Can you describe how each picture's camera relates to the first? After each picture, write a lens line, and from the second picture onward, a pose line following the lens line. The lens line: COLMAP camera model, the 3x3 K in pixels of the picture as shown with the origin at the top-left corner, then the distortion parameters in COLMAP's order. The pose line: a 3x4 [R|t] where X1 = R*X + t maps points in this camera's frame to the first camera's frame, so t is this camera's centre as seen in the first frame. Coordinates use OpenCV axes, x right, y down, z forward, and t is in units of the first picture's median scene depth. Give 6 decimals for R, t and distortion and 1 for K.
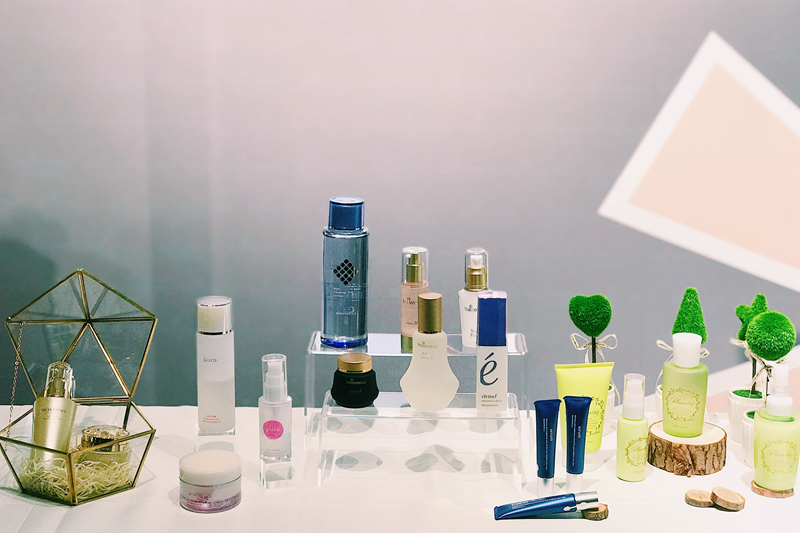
lens RADIAL K [[1308.8, 0, 400.0], [0, 1308.8, 266.5], [0, 0, 1]] dist [0.050875, 0.131195]
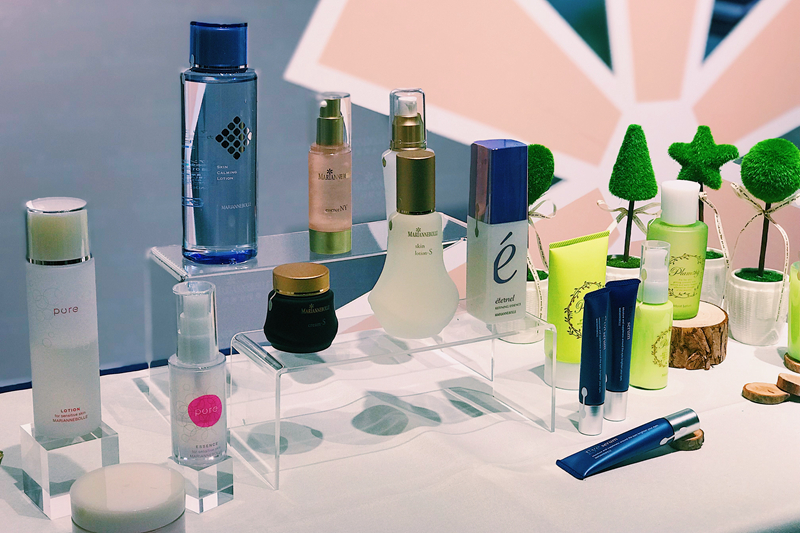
lens RADIAL K [[1308.8, 0, 400.0], [0, 1308.8, 266.5], [0, 0, 1]] dist [0.050875, 0.131195]
pose [[0.870605, -0.135549, 0.472941, -0.276794], [0.109525, 0.990572, 0.082289, 0.022141], [-0.479636, -0.019842, 0.877243, 0.434745]]
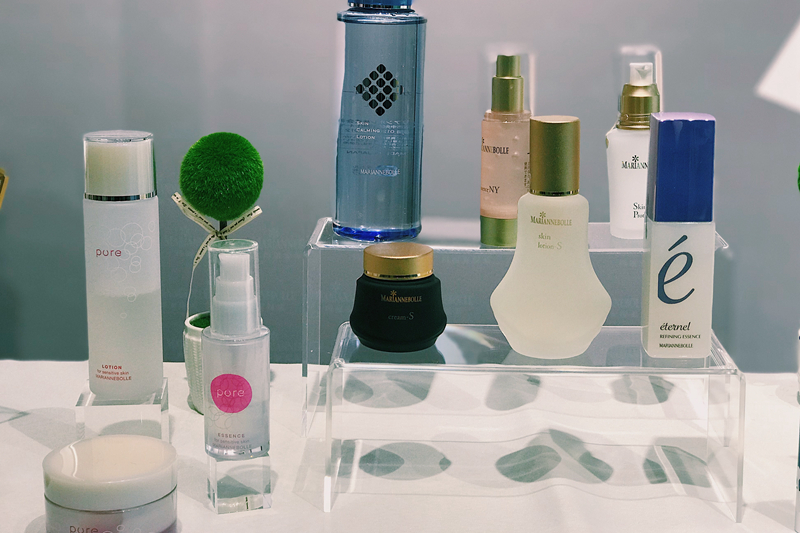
lens RADIAL K [[1361.0, 0, 399.0], [0, 1361.0, 174.9], [0, 0, 1]] dist [-0.421376, 2.729889]
pose [[0.999825, 0.001726, -0.018649, -0.024602], [-0.002872, 0.998097, -0.061593, 0.071397], [0.018507, 0.061636, 0.997927, 0.481017]]
